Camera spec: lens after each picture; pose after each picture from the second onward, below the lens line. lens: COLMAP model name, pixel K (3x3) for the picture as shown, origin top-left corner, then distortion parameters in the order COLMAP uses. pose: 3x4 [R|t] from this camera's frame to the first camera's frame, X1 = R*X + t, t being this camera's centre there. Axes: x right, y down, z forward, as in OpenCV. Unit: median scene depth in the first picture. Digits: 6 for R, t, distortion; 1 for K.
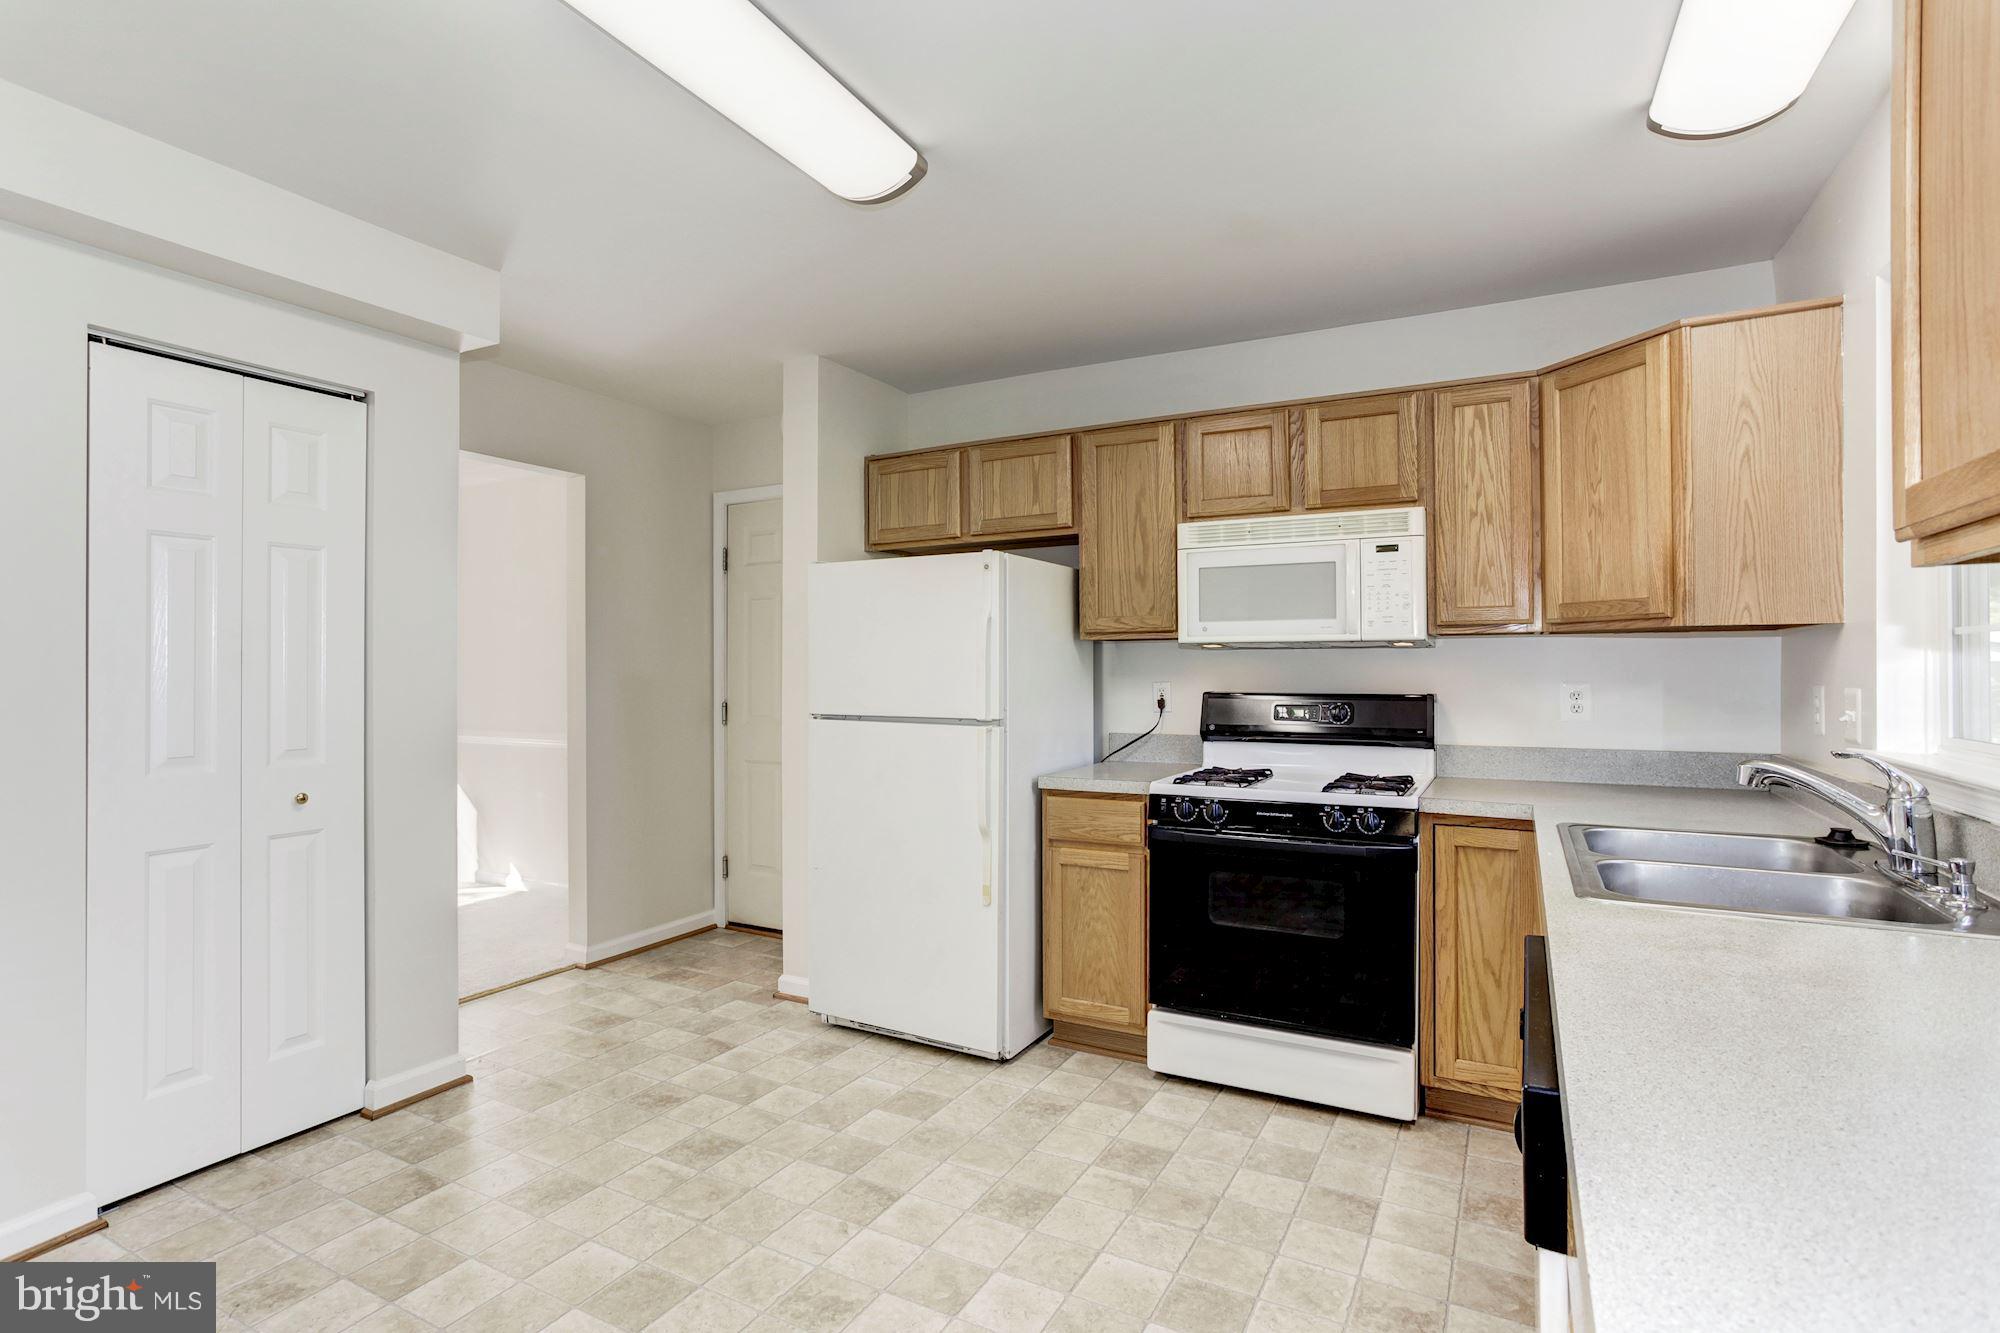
lens RADIAL K [[1006.8, 0, 1016.0], [0, 1006.8, 656.9], [0, 0, 1]] dist [-0.012880, 0.010974]
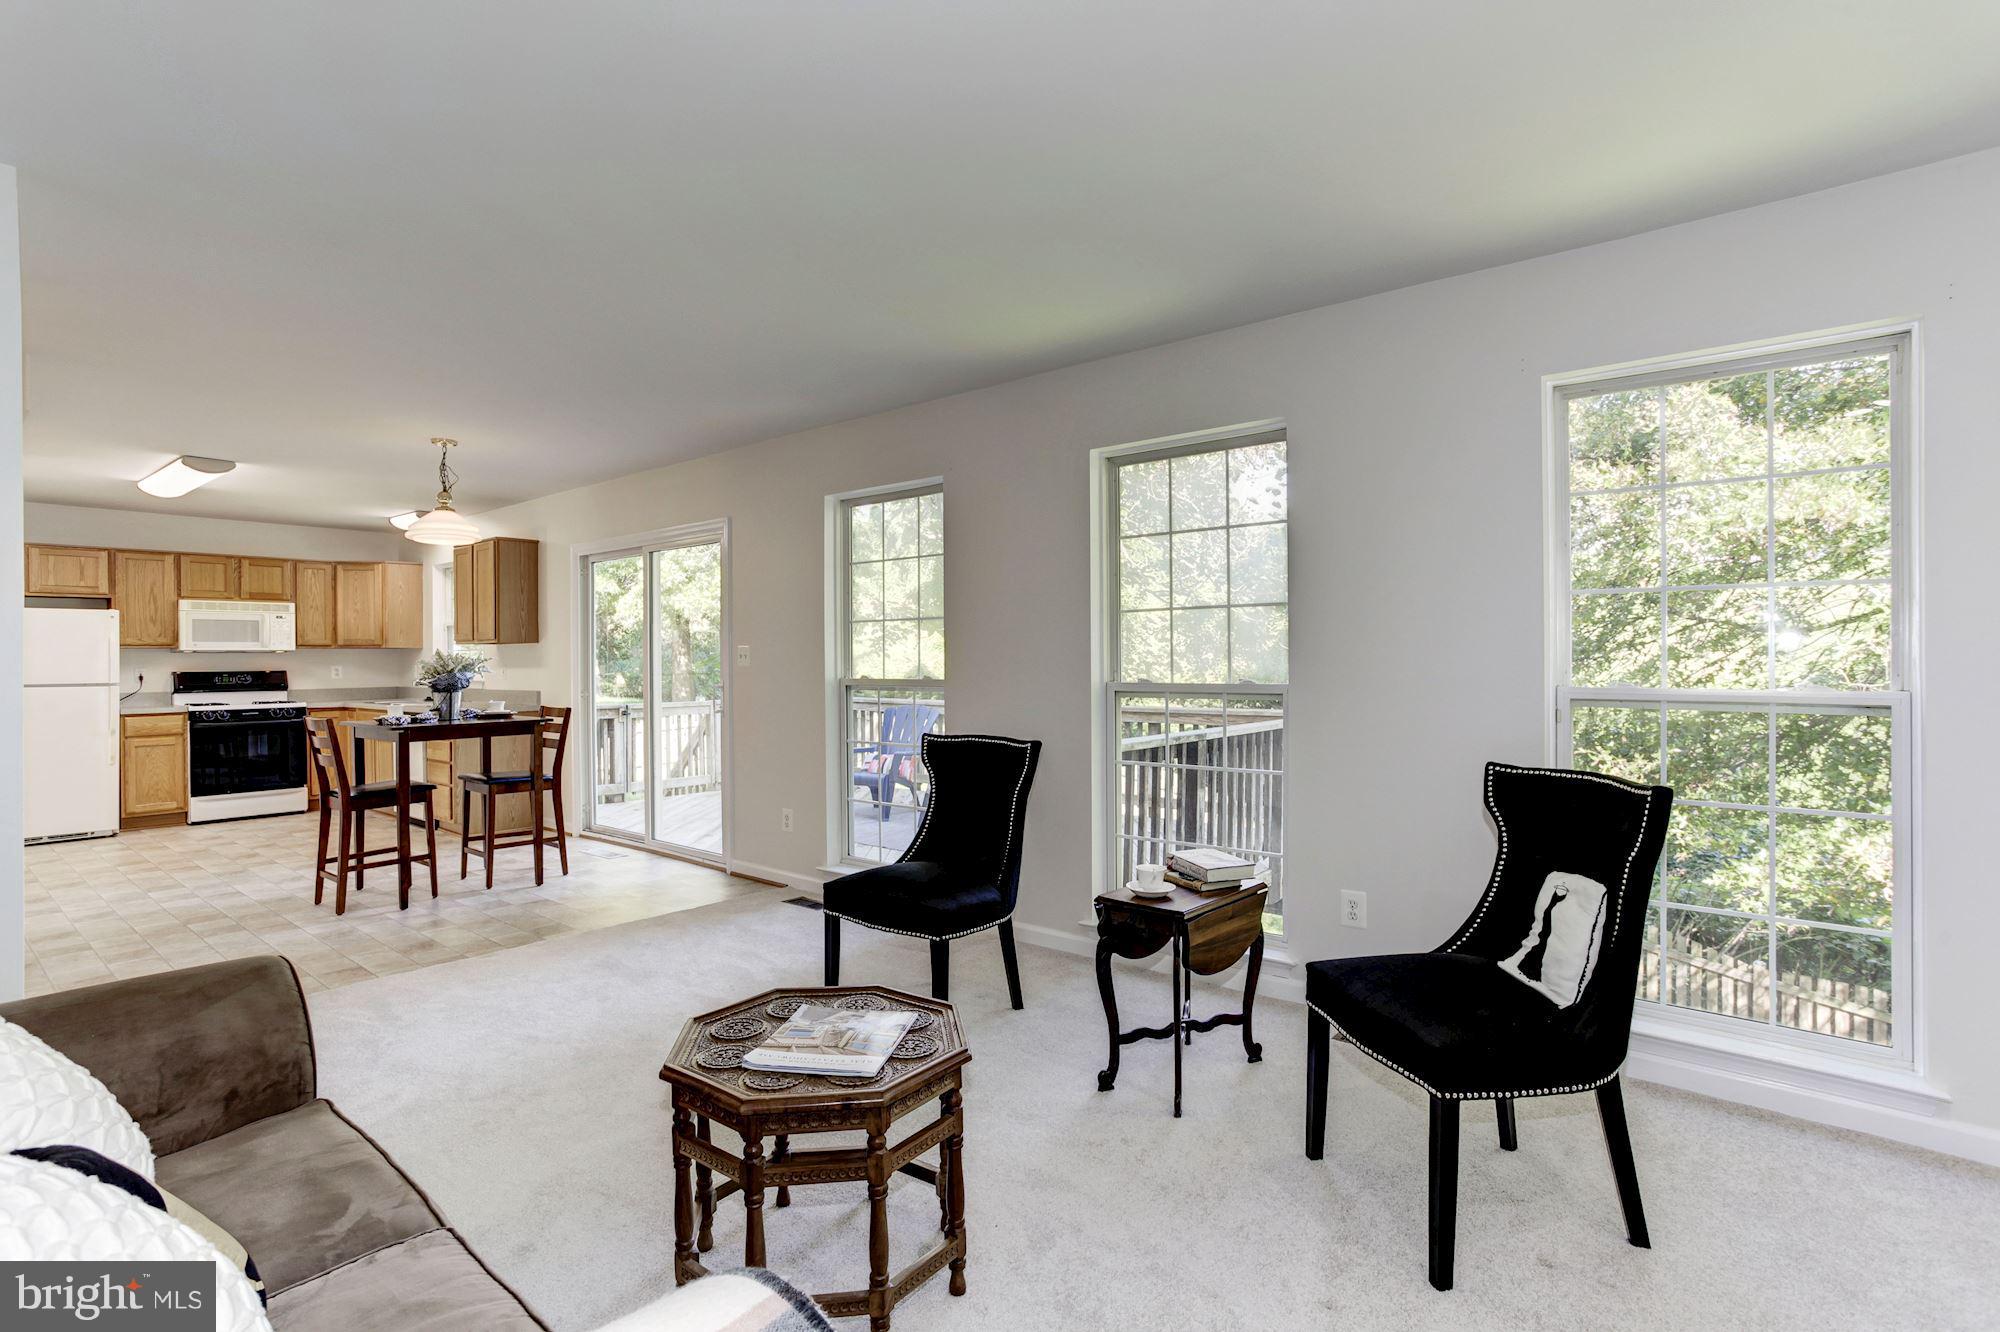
lens RADIAL K [[1006.8, 0, 1010.4], [0, 1006.8, 665.4], [0, 0, 1]] dist [-0.012880, 0.010974]
pose [[0.226603, -0.003377, 0.973981, -1.829236], [-0.002702, 0.999988, 0.004096, 0.006956], [-0.973983, -0.003560, 0.226591, -1.544171]]
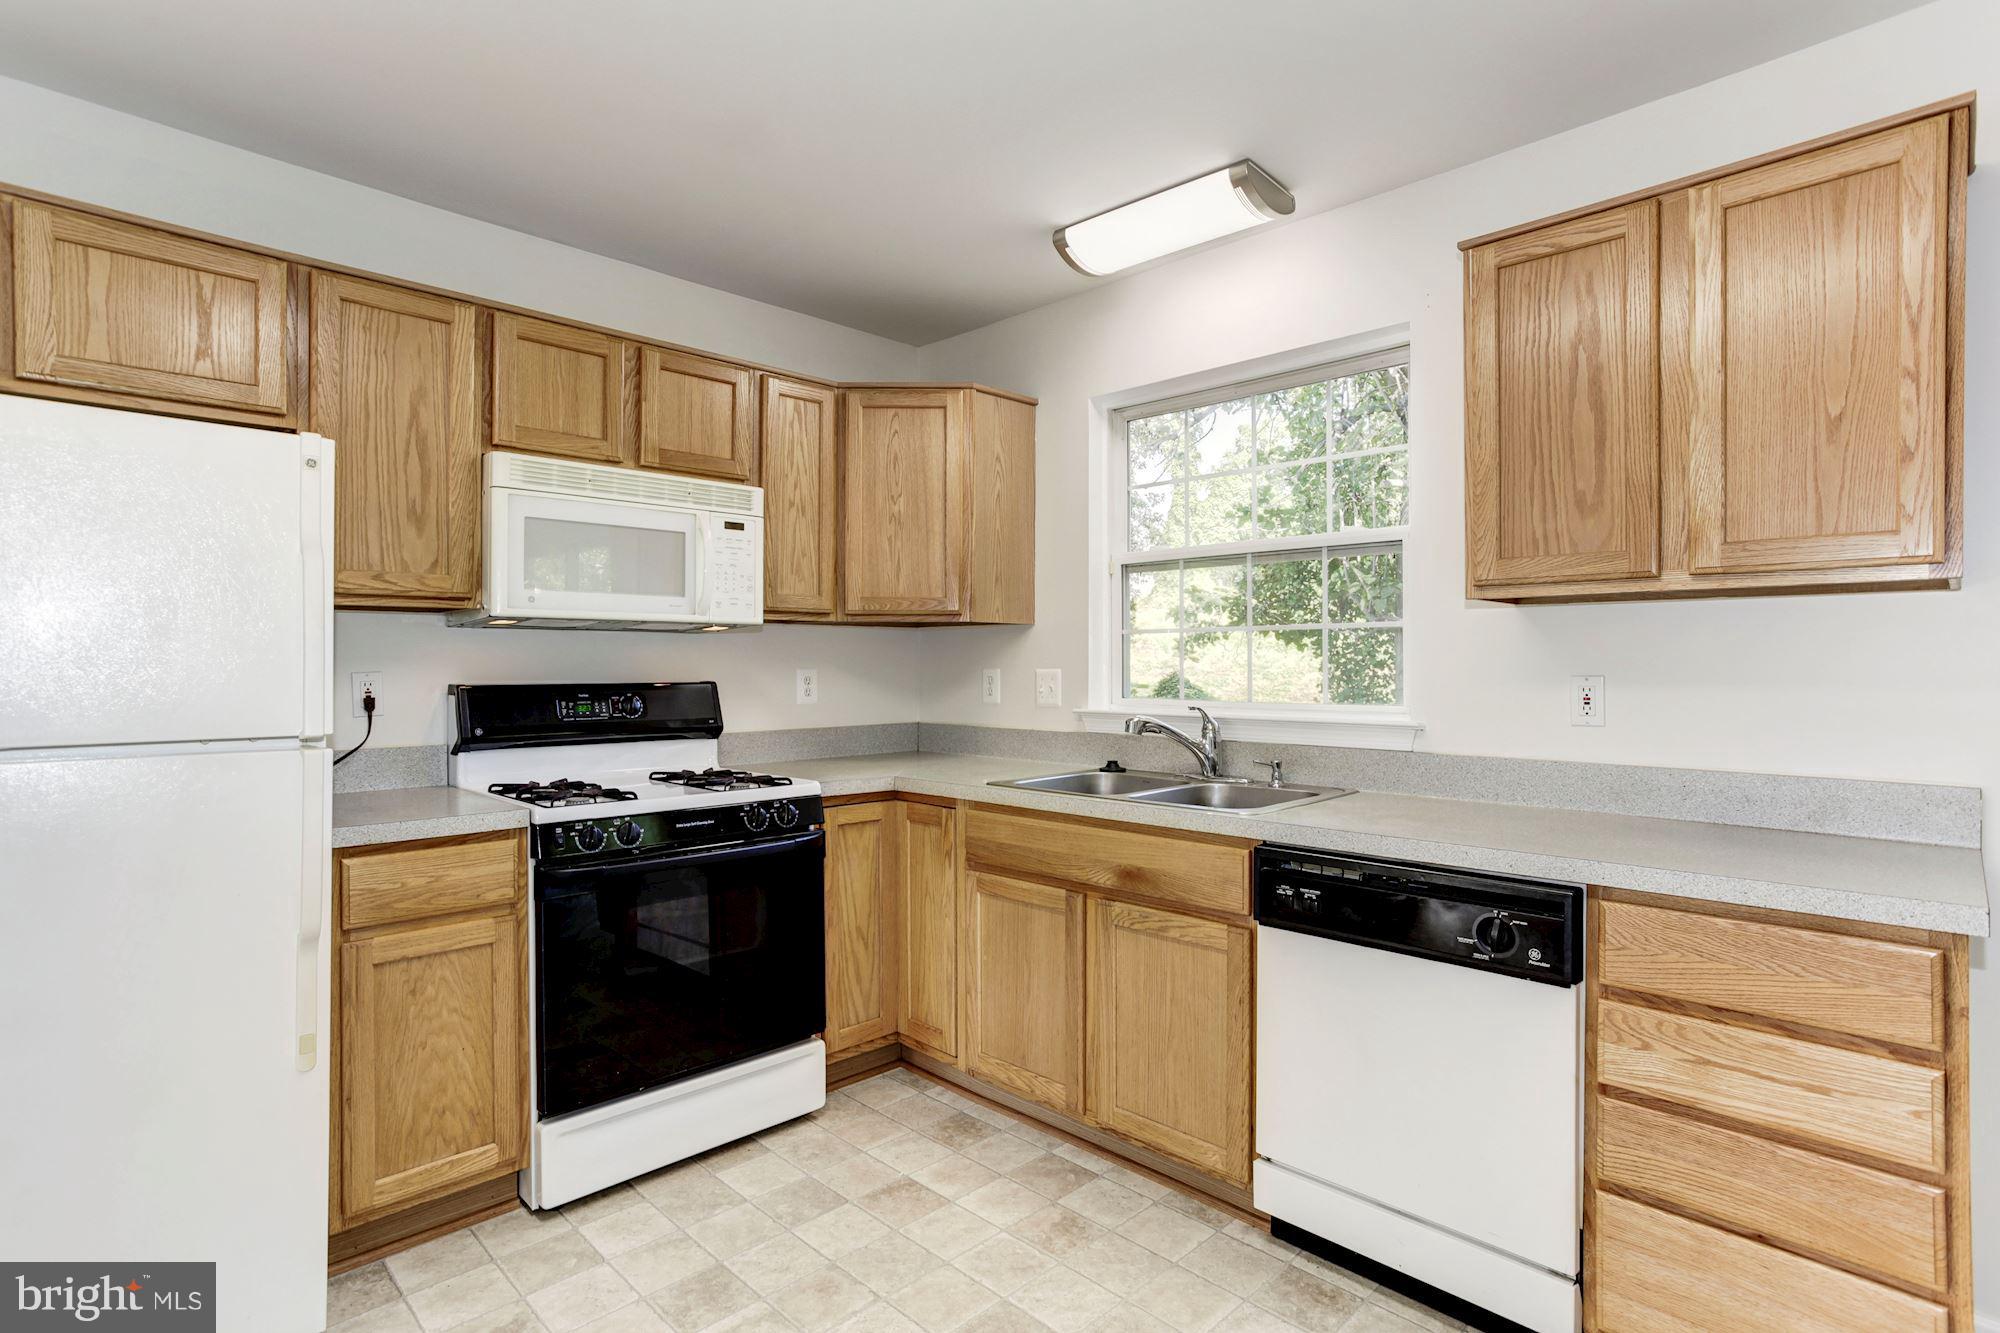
lens RADIAL K [[1006.8, 0, 1005.2], [0, 1006.8, 660.4], [0, 0, 1]] dist [-0.012880, 0.010974]
pose [[0.299140, 0.007353, 0.954181, -0.451263], [-0.007160, 0.999959, -0.005461, 0.021077], [-0.954182, -0.005198, 0.299180, 0.473980]]
